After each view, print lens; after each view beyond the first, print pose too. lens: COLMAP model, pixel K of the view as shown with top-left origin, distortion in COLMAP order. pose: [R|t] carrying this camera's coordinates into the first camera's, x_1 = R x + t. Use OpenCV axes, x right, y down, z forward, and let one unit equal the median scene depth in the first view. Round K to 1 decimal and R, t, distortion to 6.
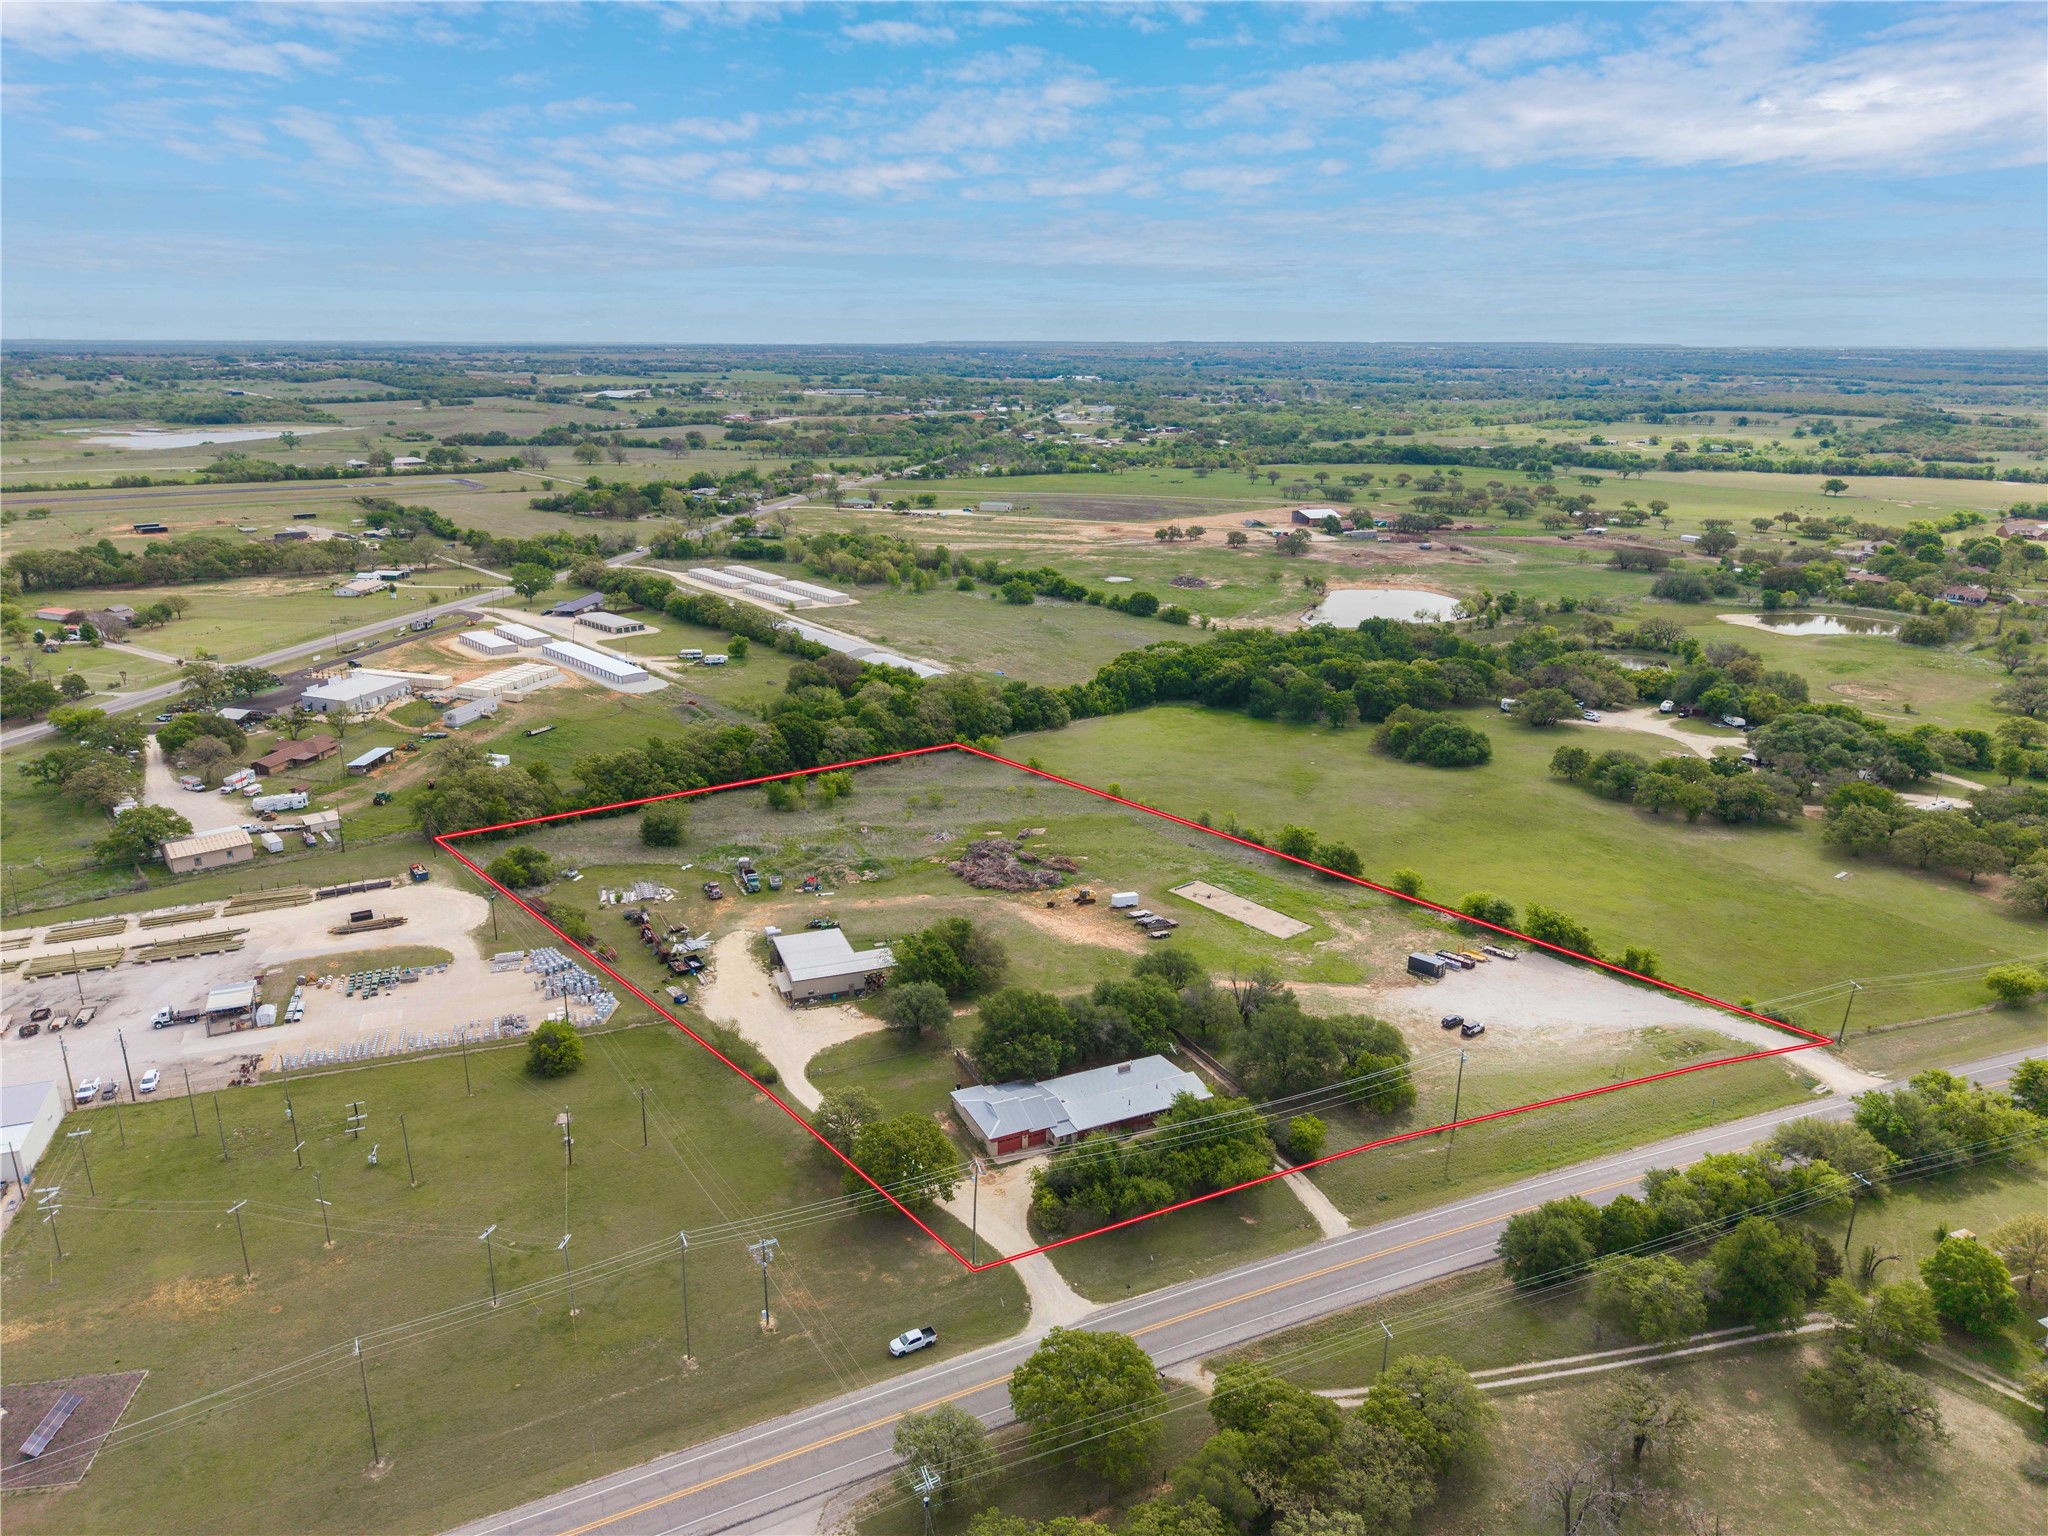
lens RADIAL K [[1377.0, 0, 1022.5], [0, 1377.0, 754.9], [0, 0, 1]] dist [0.022757, -0.022708]
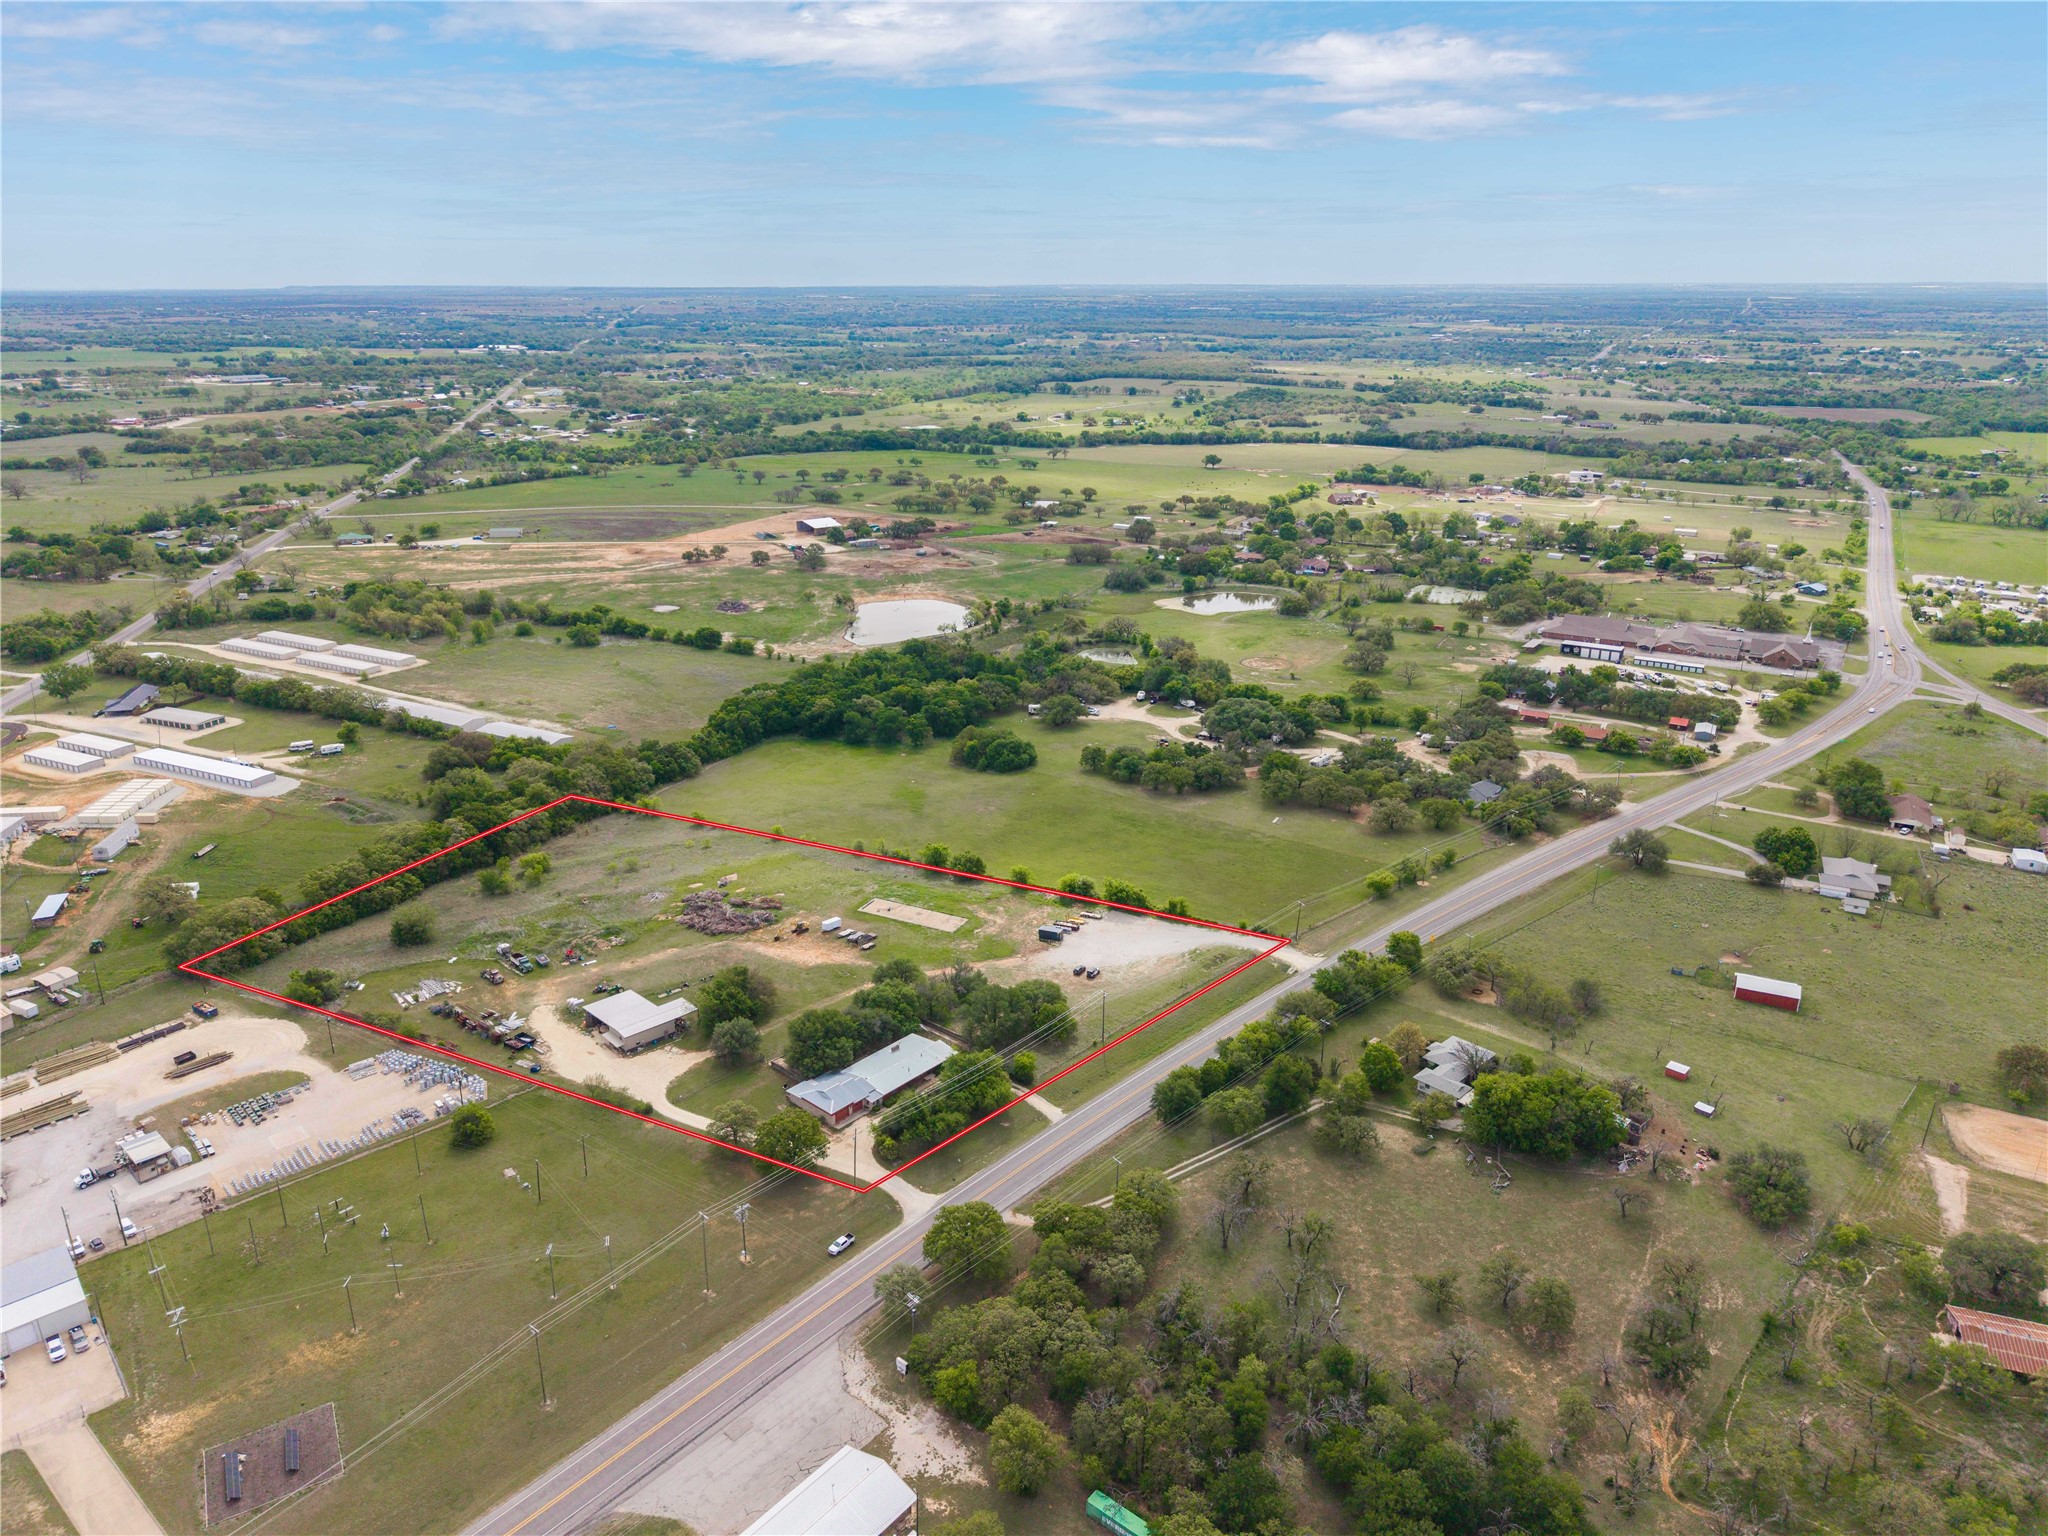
lens RADIAL K [[1377.0, 0, 1023.1], [0, 1377.0, 764.9], [0, 0, 1]] dist [0.022757, -0.022708]
pose [[0.919278, -0.135319, 0.369618, -0.231502], [0.117838, 0.990592, 0.069585, -0.121804], [-0.375557, -0.020413, 0.926575, -0.315897]]
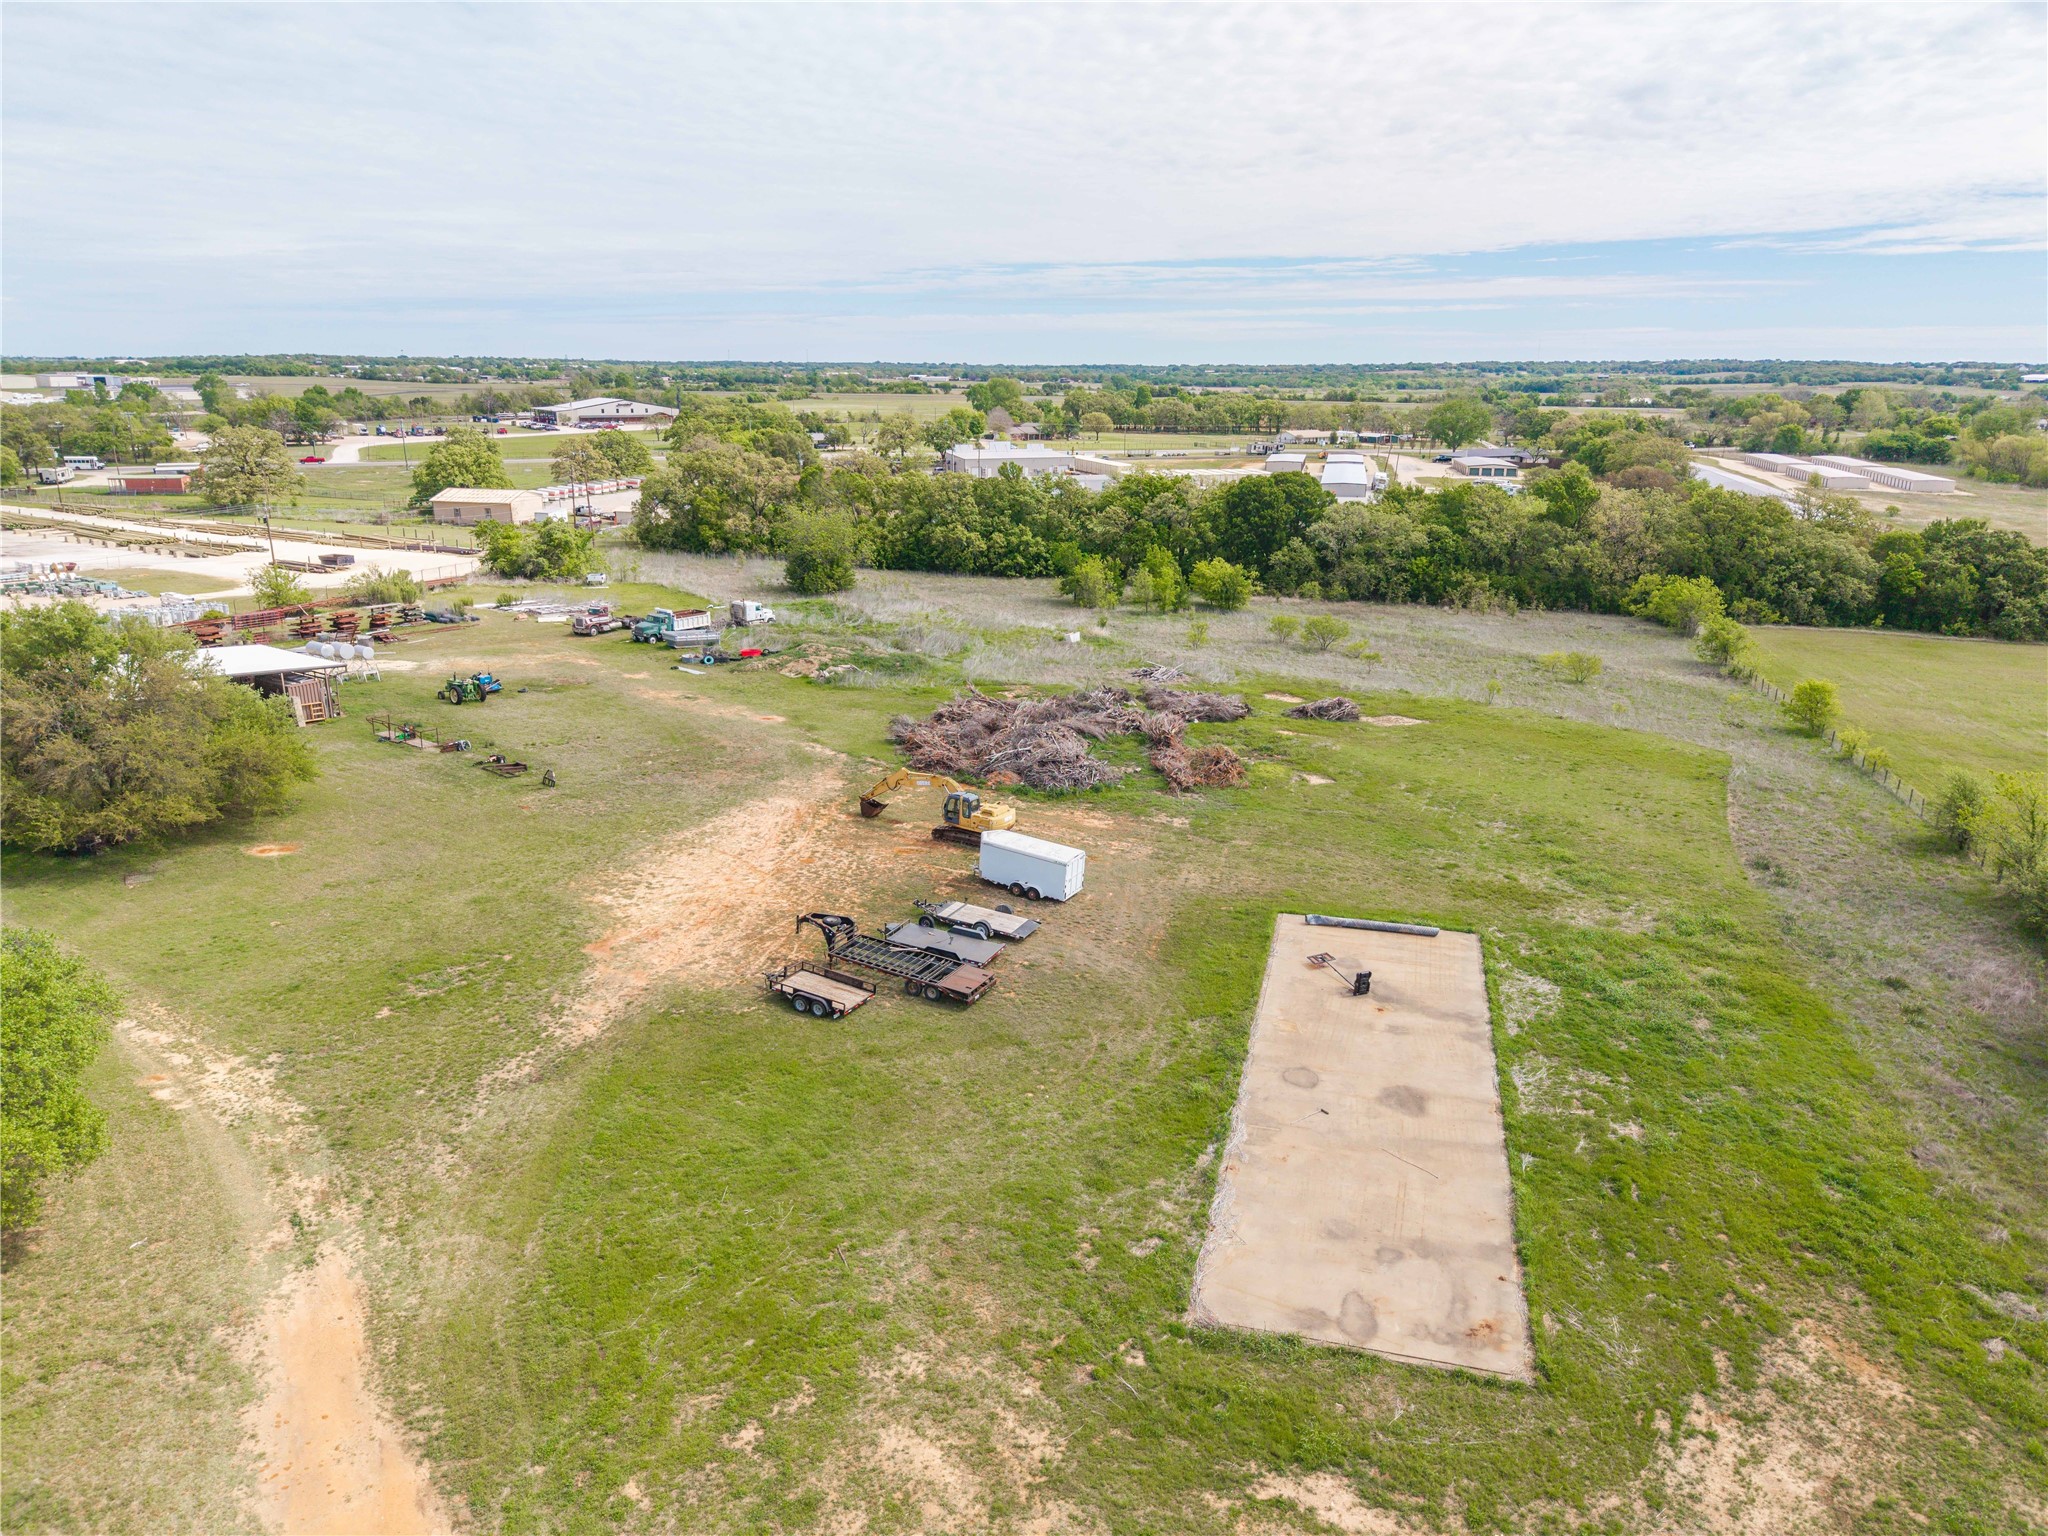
lens RADIAL K [[1377.0, 0, 1035.5], [0, 1377.0, 754.1], [0, 0, 1]] dist [0.022757, -0.022708]
pose [[0.581807, 0.216694, -0.783929, 0.273171], [-0.240023, 0.966672, 0.089070, 0.064628], [0.777104, 0.136340, 0.614428, 0.863919]]
